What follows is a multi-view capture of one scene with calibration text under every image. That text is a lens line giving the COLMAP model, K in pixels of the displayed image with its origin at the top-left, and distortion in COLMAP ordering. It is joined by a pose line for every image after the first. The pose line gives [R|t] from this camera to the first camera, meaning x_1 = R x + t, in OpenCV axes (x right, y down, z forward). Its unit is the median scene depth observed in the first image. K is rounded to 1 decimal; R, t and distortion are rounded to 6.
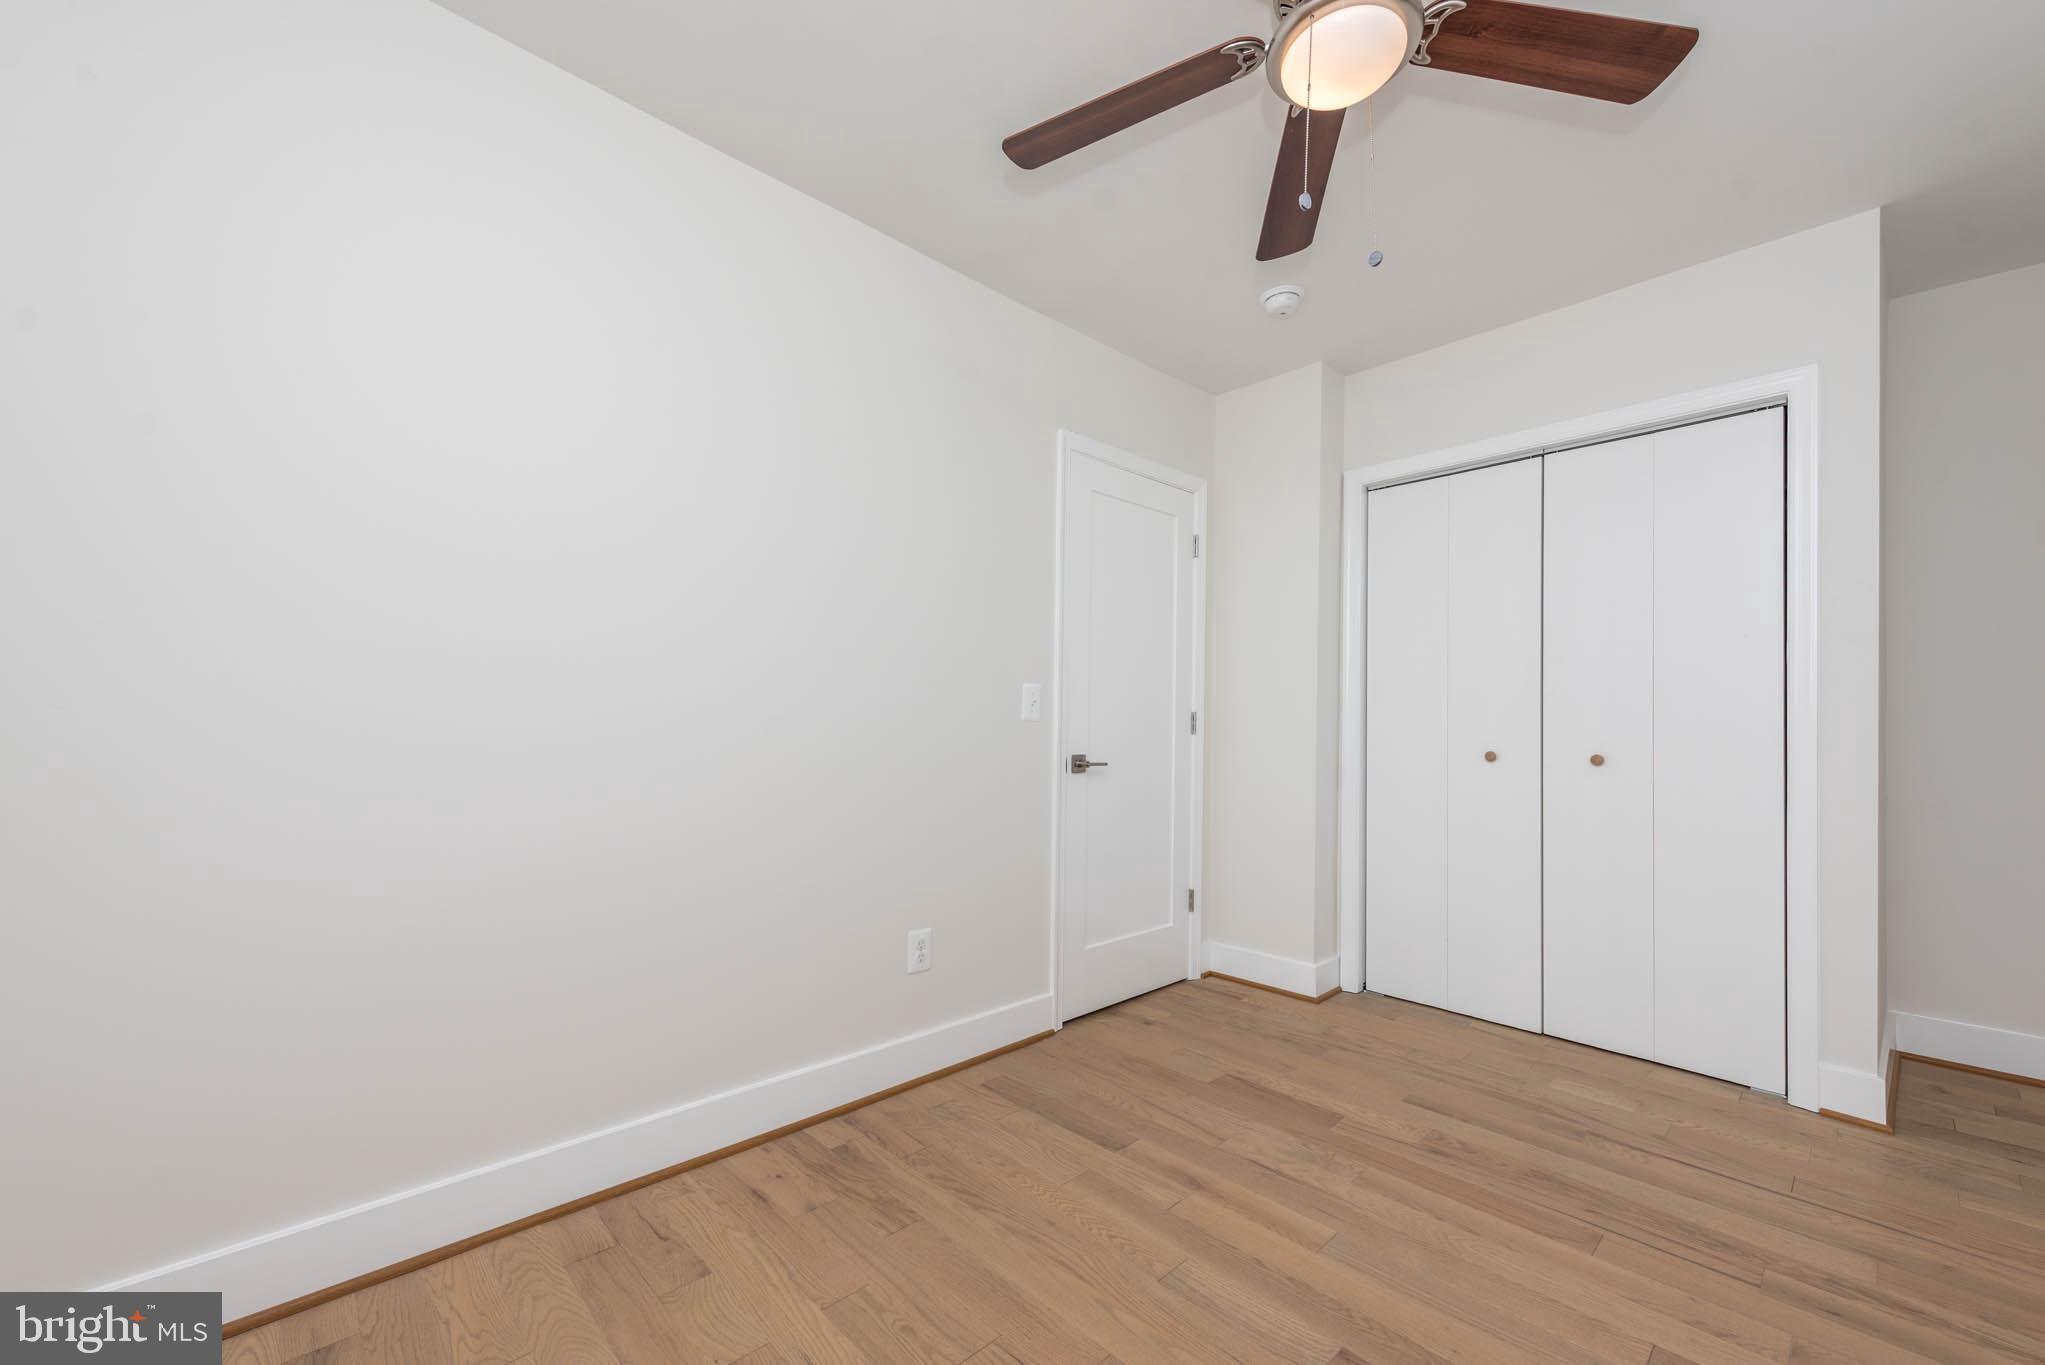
lens RADIAL K [[818.3, 0, 1019.5], [0, 818.3, 710.3], [0, 0, 1]] dist [0.001137, -0.000016]
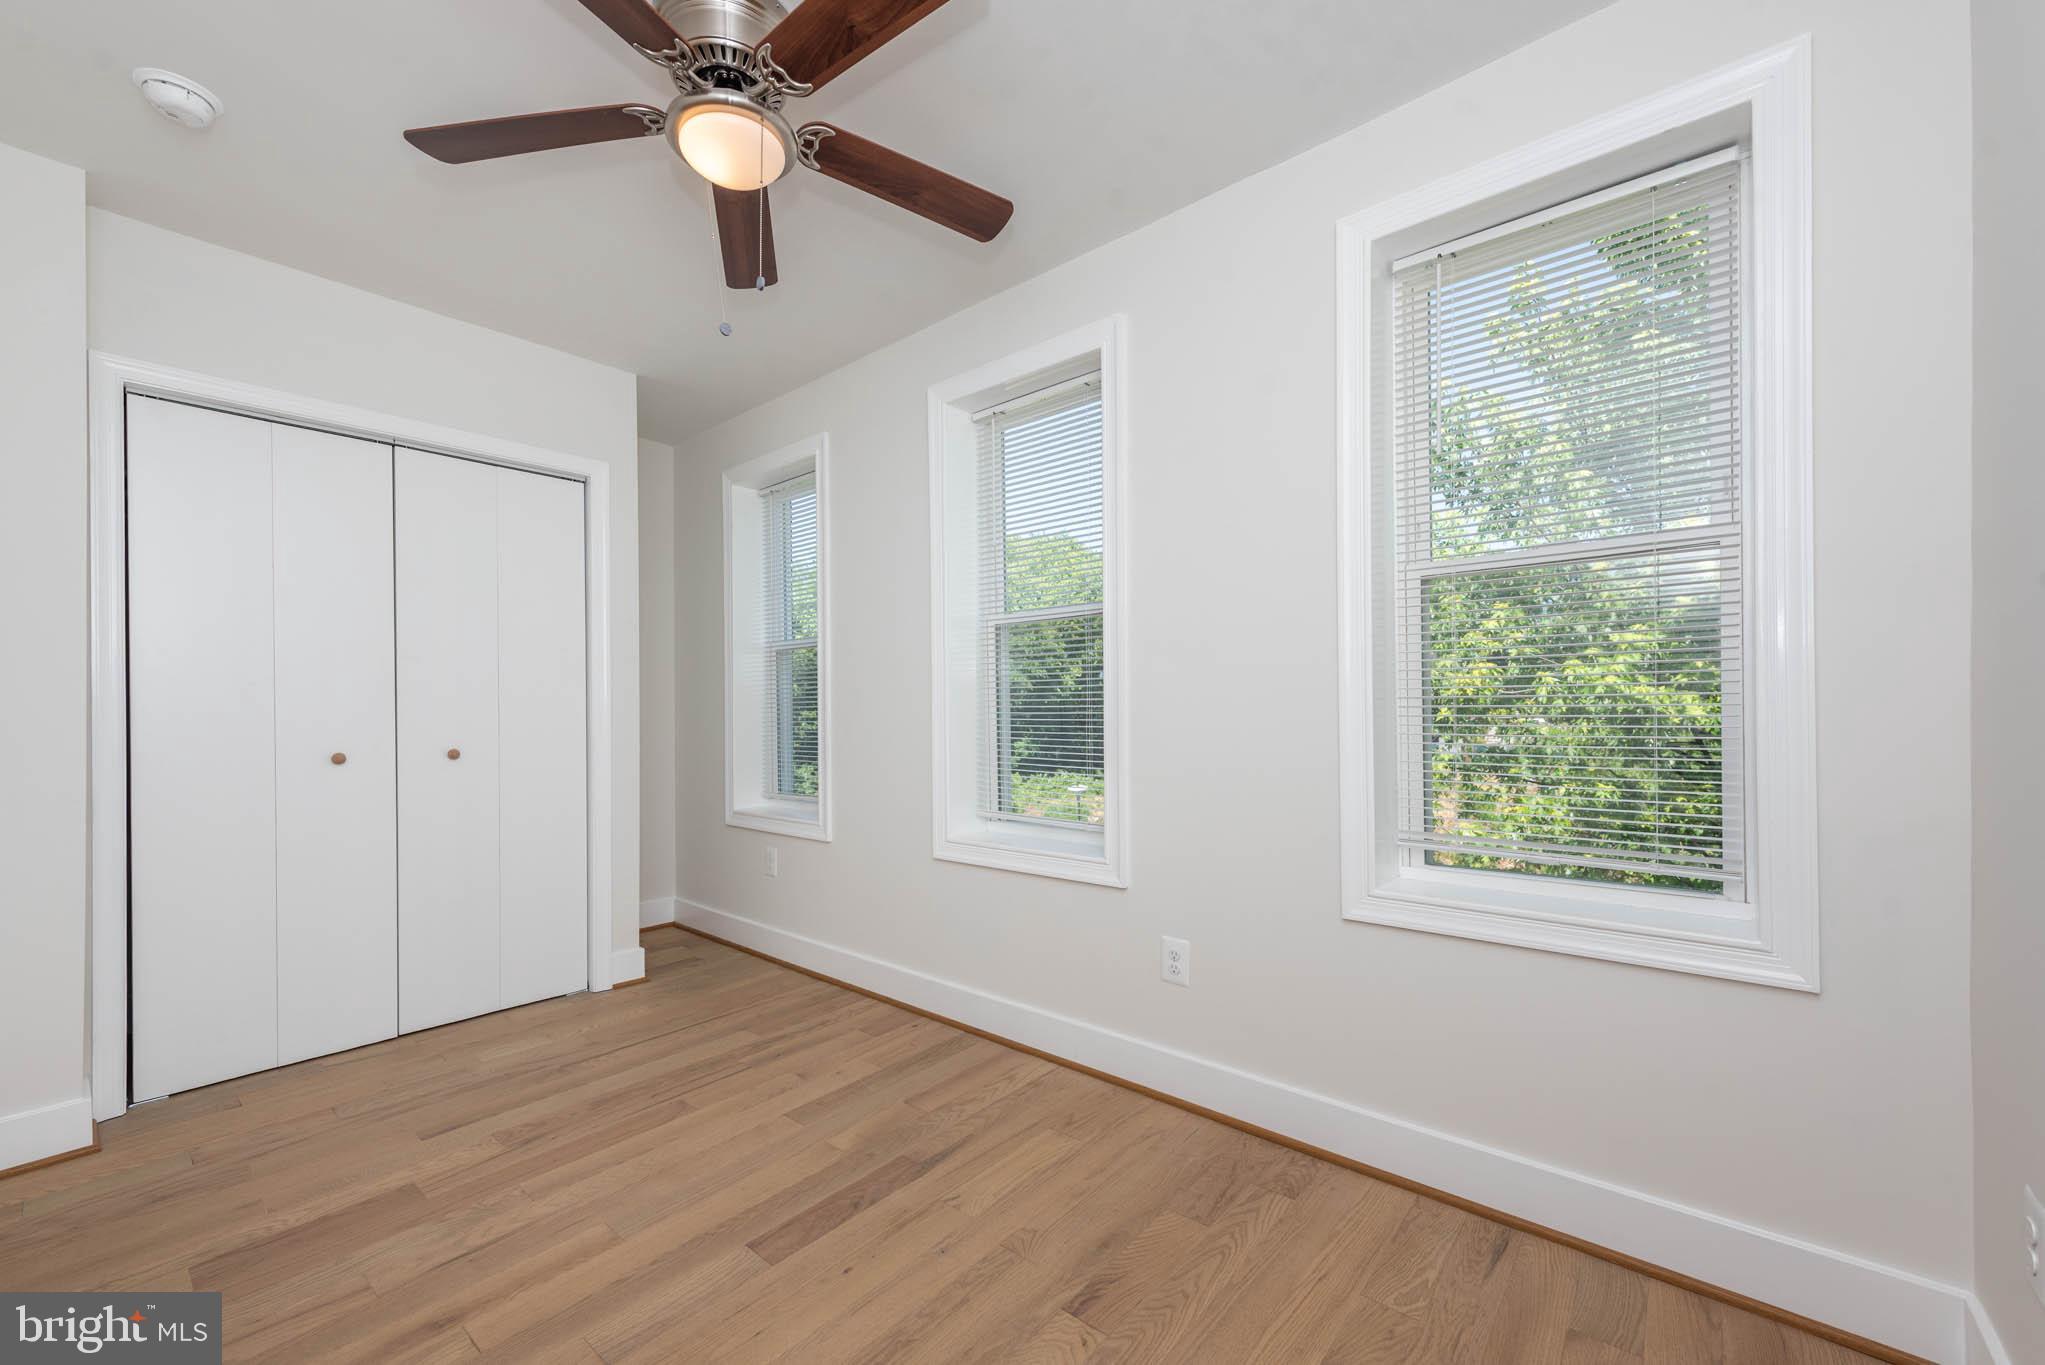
lens RADIAL K [[818.3, 0, 1019.5], [0, 818.3, 710.3], [0, 0, 1]] dist [0.001137, -0.000016]
pose [[-0.126904, -0.008189, 0.991881, -0.545717], [-0.005613, 0.999956, 0.007538, -0.010188], [-0.991899, -0.004611, -0.126945, 0.492054]]
